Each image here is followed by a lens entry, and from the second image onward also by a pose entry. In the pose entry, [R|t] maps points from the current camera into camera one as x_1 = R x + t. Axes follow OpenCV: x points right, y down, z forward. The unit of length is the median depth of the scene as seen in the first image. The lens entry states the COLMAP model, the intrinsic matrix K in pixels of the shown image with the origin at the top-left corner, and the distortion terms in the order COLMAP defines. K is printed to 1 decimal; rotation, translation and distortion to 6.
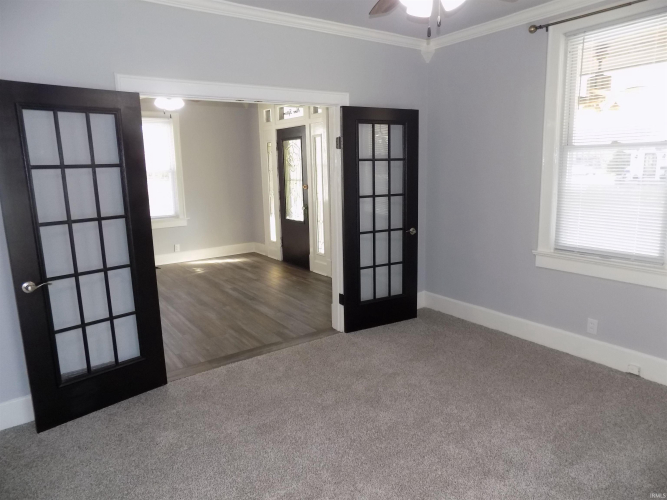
lens RADIAL K [[448.6, 0, 335.6], [0, 448.6, 247.8], [0, 0, 1]] dist [-0.080963, 0.083691]
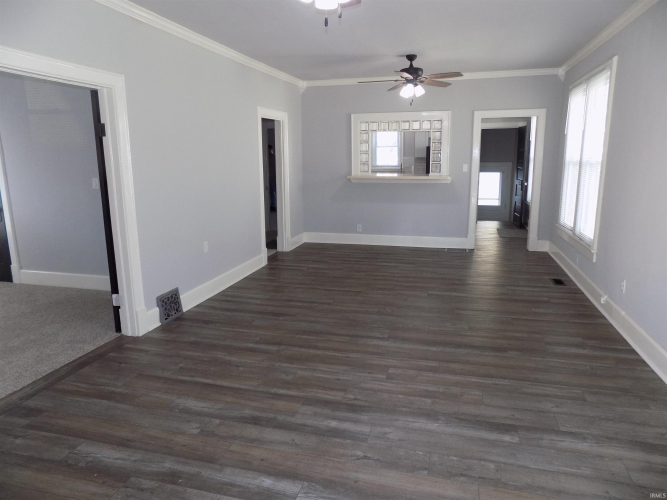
lens RADIAL K [[448.6, 0, 335.6], [0, 448.6, 247.8], [0, 0, 1]] dist [-0.080963, 0.083691]
pose [[-0.773538, 0.155960, -0.614260, -0.090570], [-0.092431, 0.931119, 0.352808, -0.246105], [0.626973, 0.329688, -0.705840, 1.363498]]
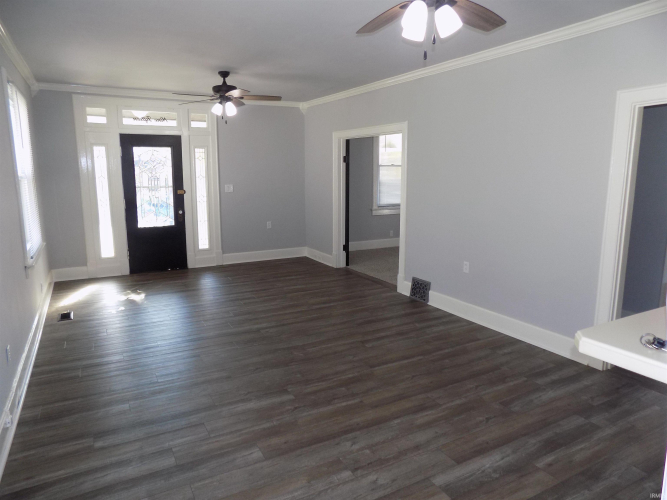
lens RADIAL K [[448.6, 0, 335.6], [0, 448.6, 247.8], [0, 0, 1]] dist [-0.080963, 0.083691]
pose [[0.107906, -0.150857, 0.982649, -1.411181], [0.179388, 0.975150, 0.130007, -0.098027], [-0.977843, 0.162246, 0.132286, 0.654593]]
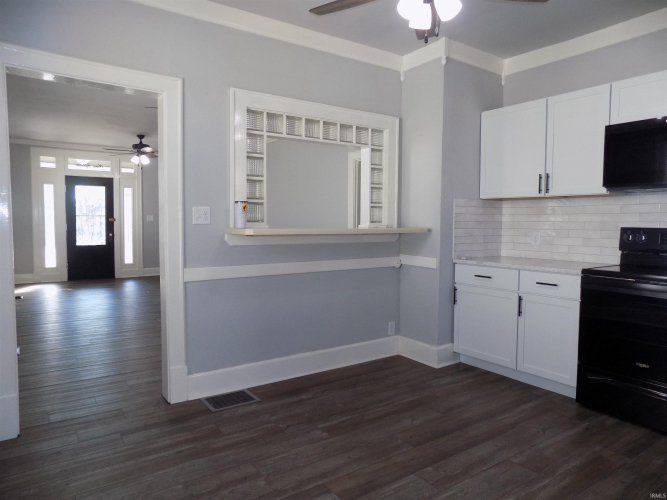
lens RADIAL K [[448.6, 0, 335.6], [0, 448.6, 247.8], [0, 0, 1]] dist [-0.080963, 0.083691]
pose [[0.014517, -0.040207, 0.999086, -1.898681], [0.175862, 0.983718, 0.037033, 0.035640], [-0.984308, 0.175164, 0.021352, 0.348176]]
